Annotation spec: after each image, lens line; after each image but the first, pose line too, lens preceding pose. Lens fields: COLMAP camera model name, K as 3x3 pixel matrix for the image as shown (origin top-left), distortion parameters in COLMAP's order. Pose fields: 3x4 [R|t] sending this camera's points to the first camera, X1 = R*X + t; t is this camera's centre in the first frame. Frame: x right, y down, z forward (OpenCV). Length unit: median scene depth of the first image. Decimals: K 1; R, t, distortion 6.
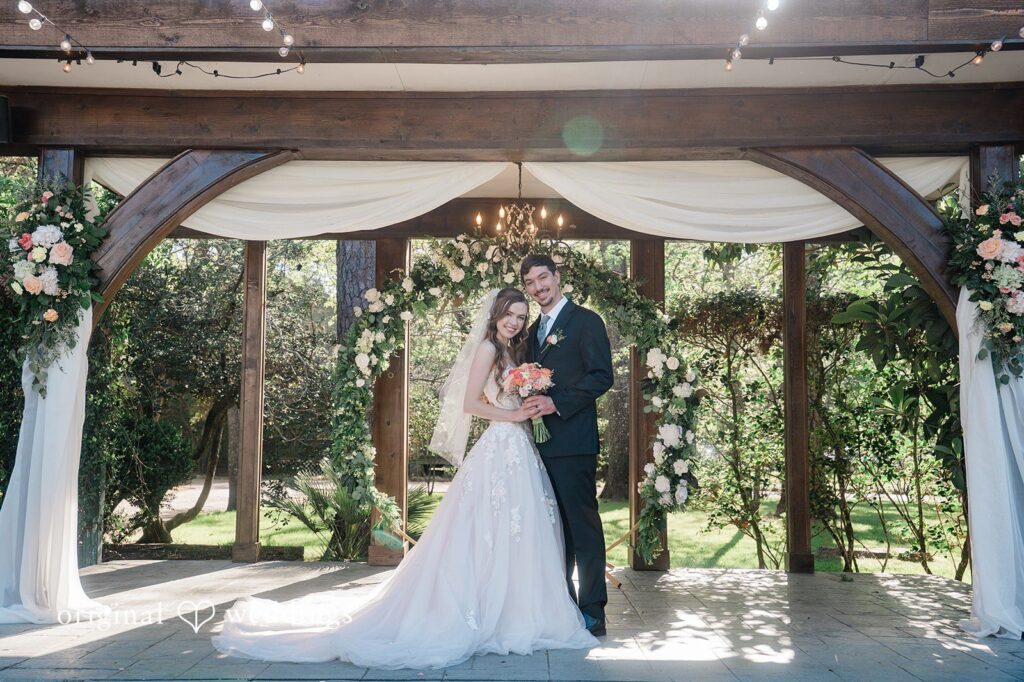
lens RADIAL K [[1029.2, 0, 487.0], [0, 1029.2, 344.4], [0, 0, 1]] dist [0.003695, 0.036922]
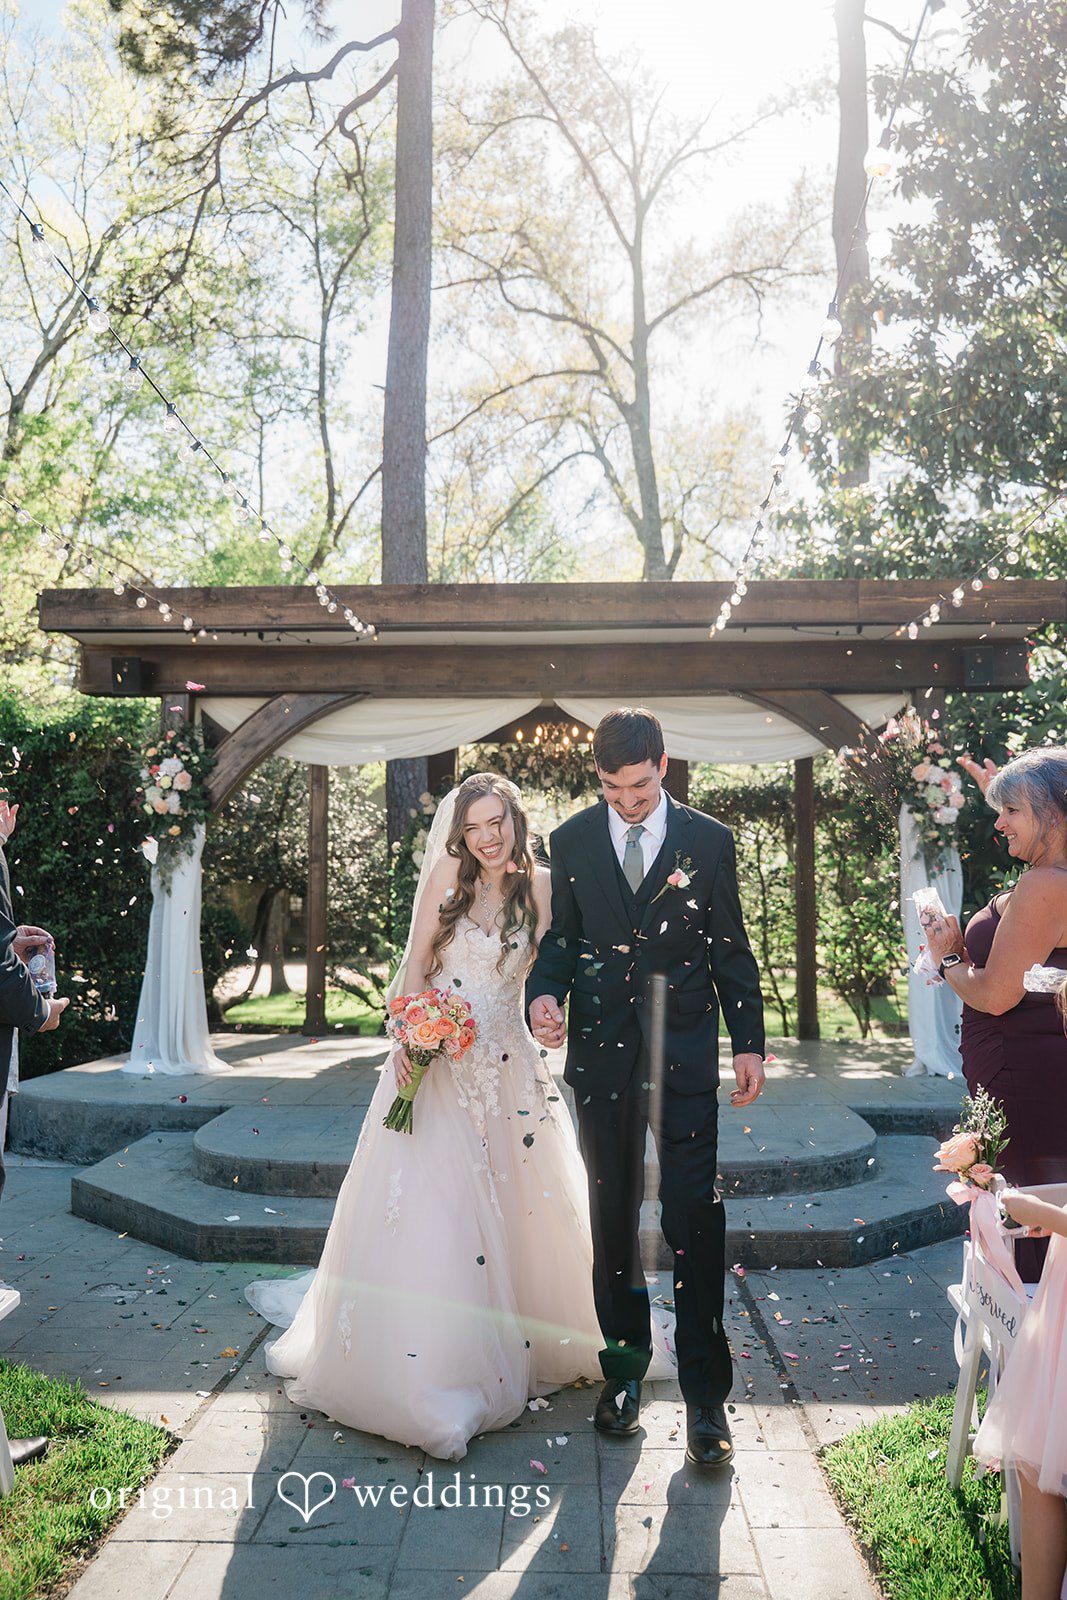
lens RADIAL K [[1384.6, 0, 533.5], [0, 1384.6, 800.0], [0, 0, 1]] dist [-0.095462, 0.004526]
pose [[0.999896, -0.010651, -0.009774, 0.021392], [0.010745, 0.999896, 0.009621, -0.061154], [0.009671, -0.009725, 0.999906, -0.525364]]
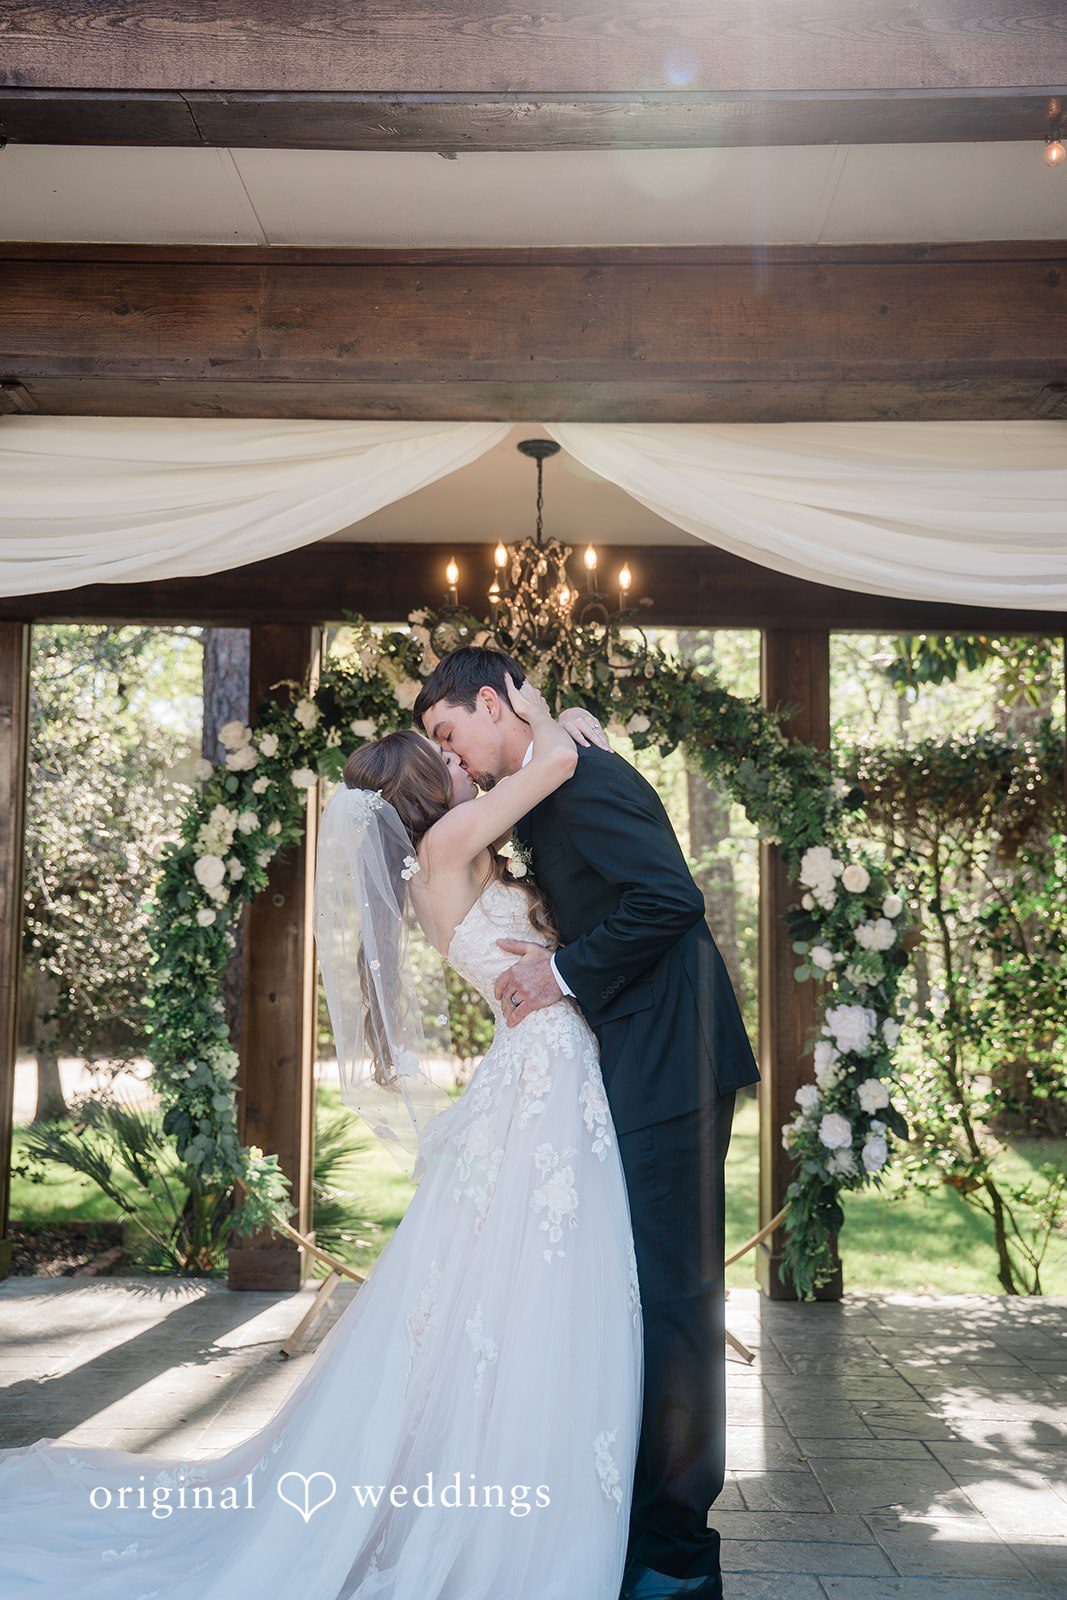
lens RADIAL K [[1717.8, 0, 518.9], [0, 1717.8, 798.5], [0, 0, 1]] dist [0.018451, 0.000052]
pose [[0.999841, 0.004036, 0.017358, 0.008556], [-0.003650, 0.999747, -0.022183, -0.000902], [-0.017443, 0.022116, 0.999603, 0.197398]]
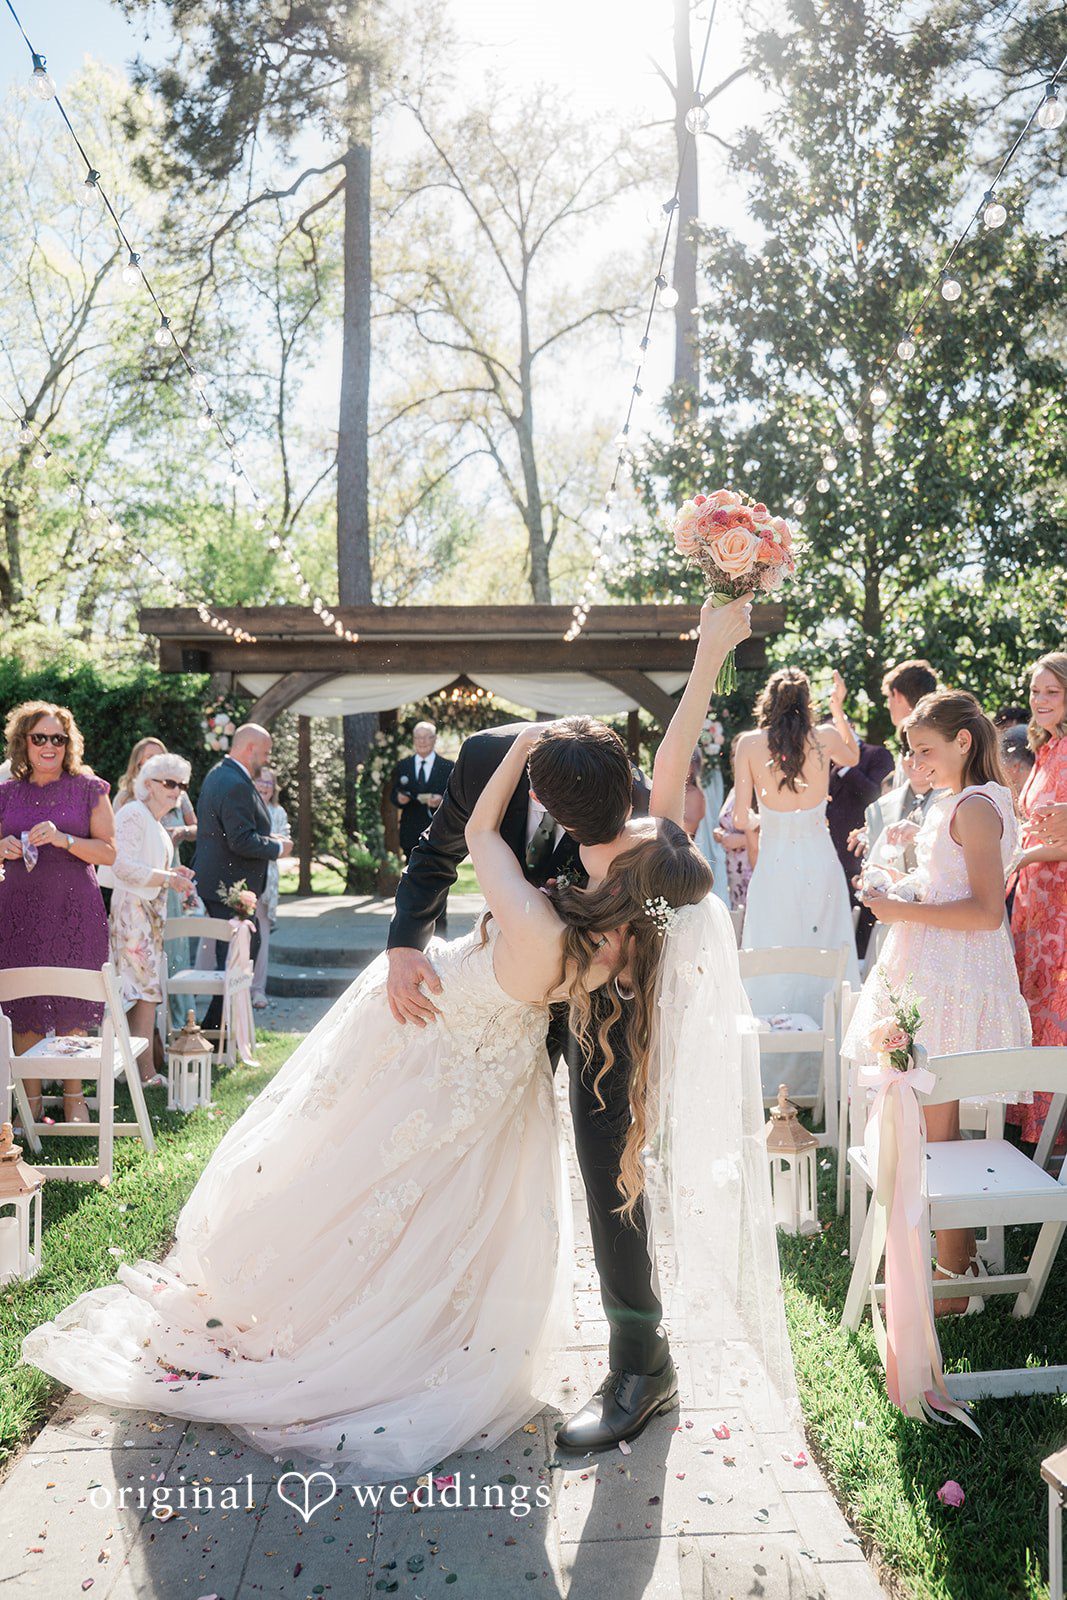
lens RADIAL K [[1384.6, 0, 533.5], [0, 1384.6, 800.0], [0, 0, 1]] dist [-0.095462, 0.004526]
pose [[0.997553, -0.017868, 0.067590, -0.016364], [0.012503, 0.996797, 0.078985, -0.121711], [-0.068785, -0.077946, 0.994582, -1.298326]]
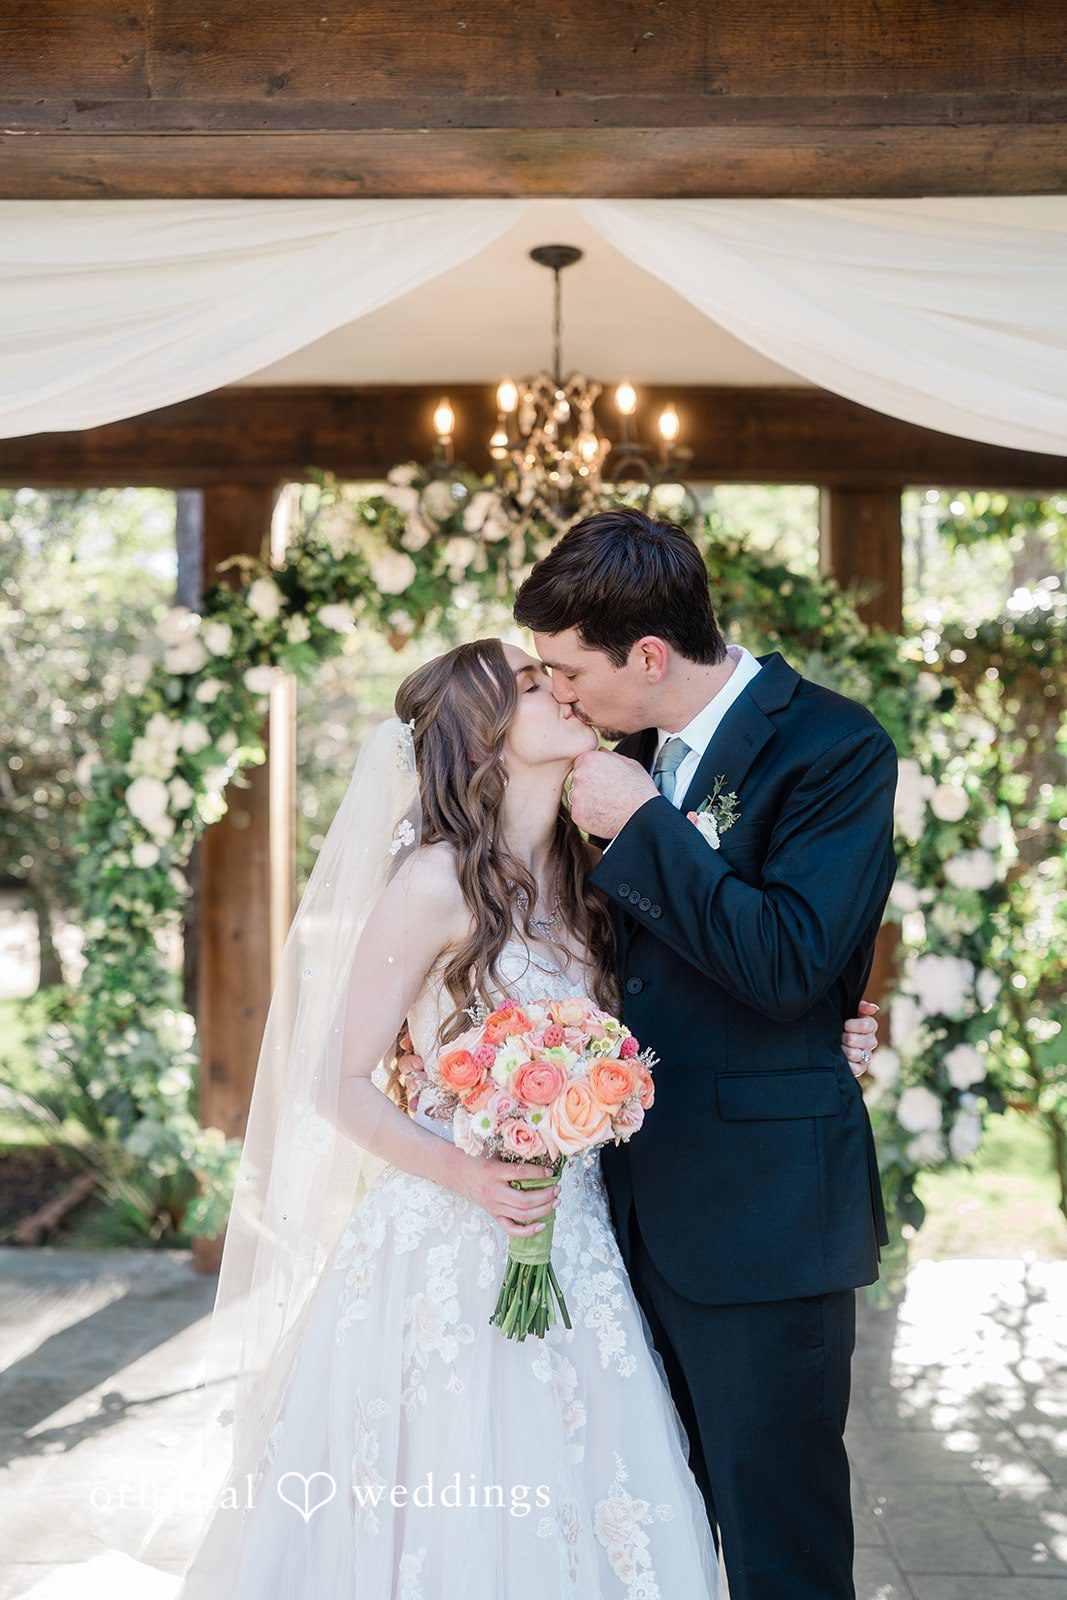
lens RADIAL K [[1740.8, 0, 509.2], [0, 1740.8, 803.4], [0, 0, 1]] dist [-0.237801, 0.512250]
pose [[0.999920, -0.005083, 0.011621, 0.006600], [0.004322, 0.997903, 0.064582, -0.023728], [-0.011925, -0.064527, 0.997845, 0.354724]]
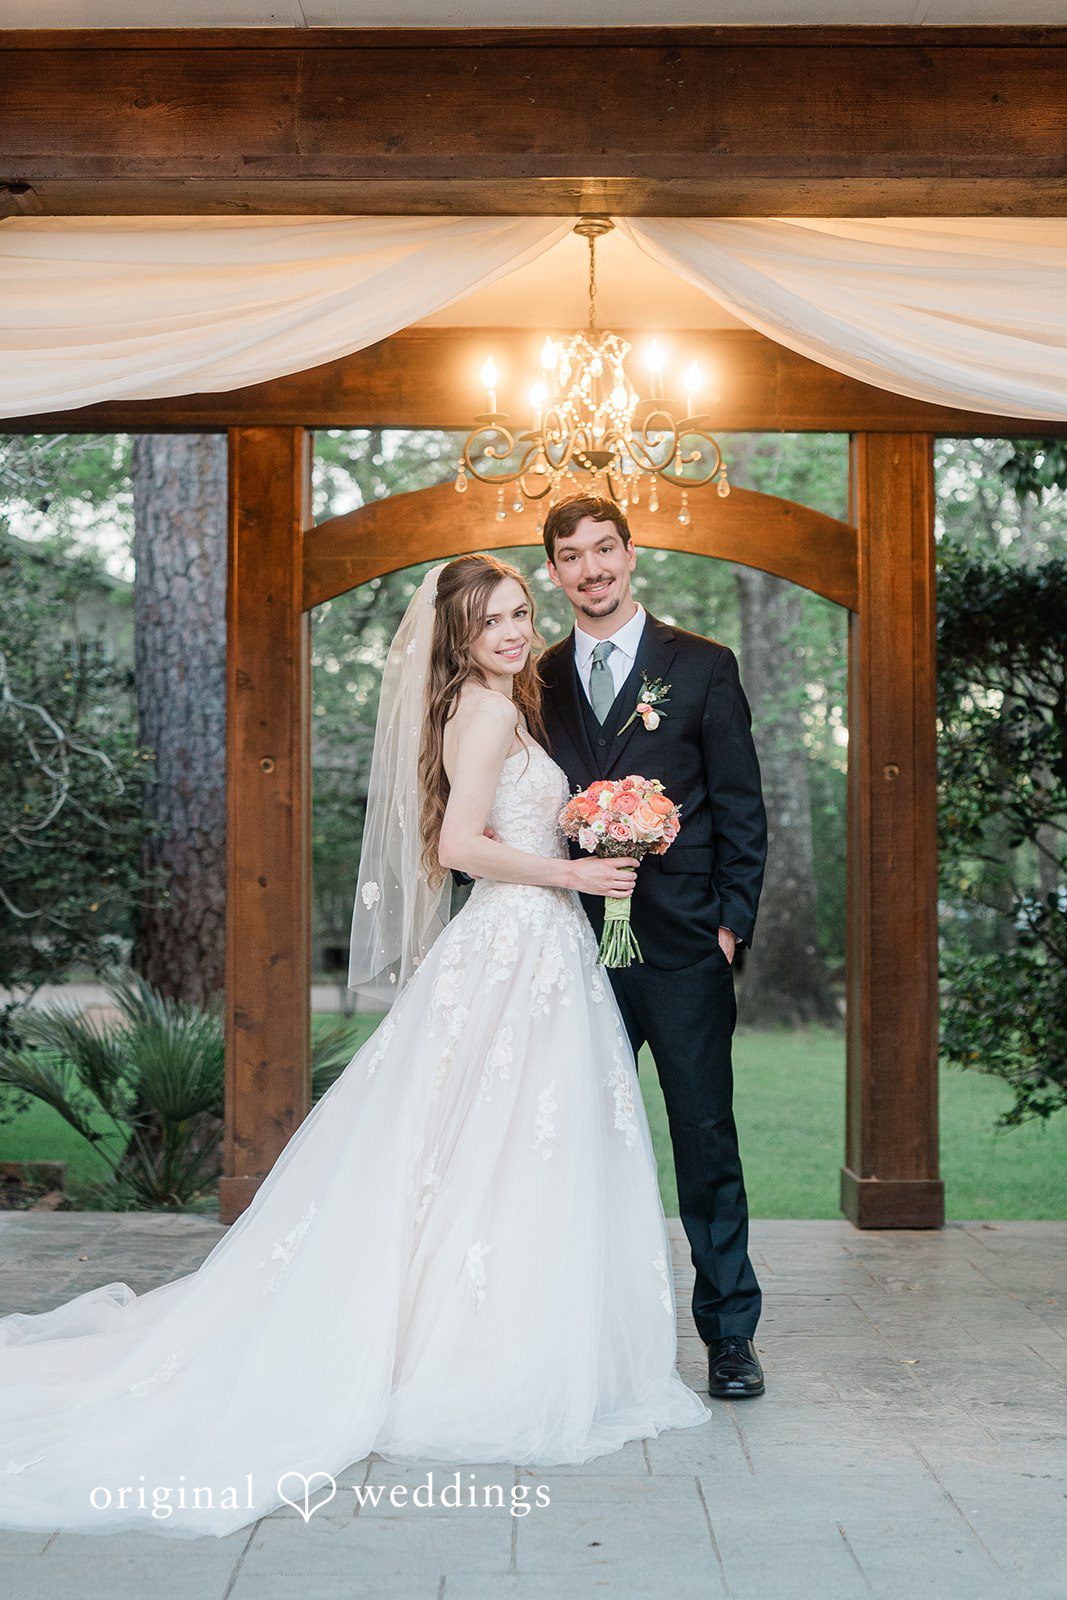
lens RADIAL K [[2304.7, 0, 527.6], [0, 2304.7, 833.8], [0, 0, 1]] dist [-0.133513, 0.053477]
pose [[0.999713, -0.005678, 0.023278, -0.013357], [0.004155, 0.997879, 0.064964, -0.002035], [-0.023597, -0.064848, 0.997616, 0.097987]]
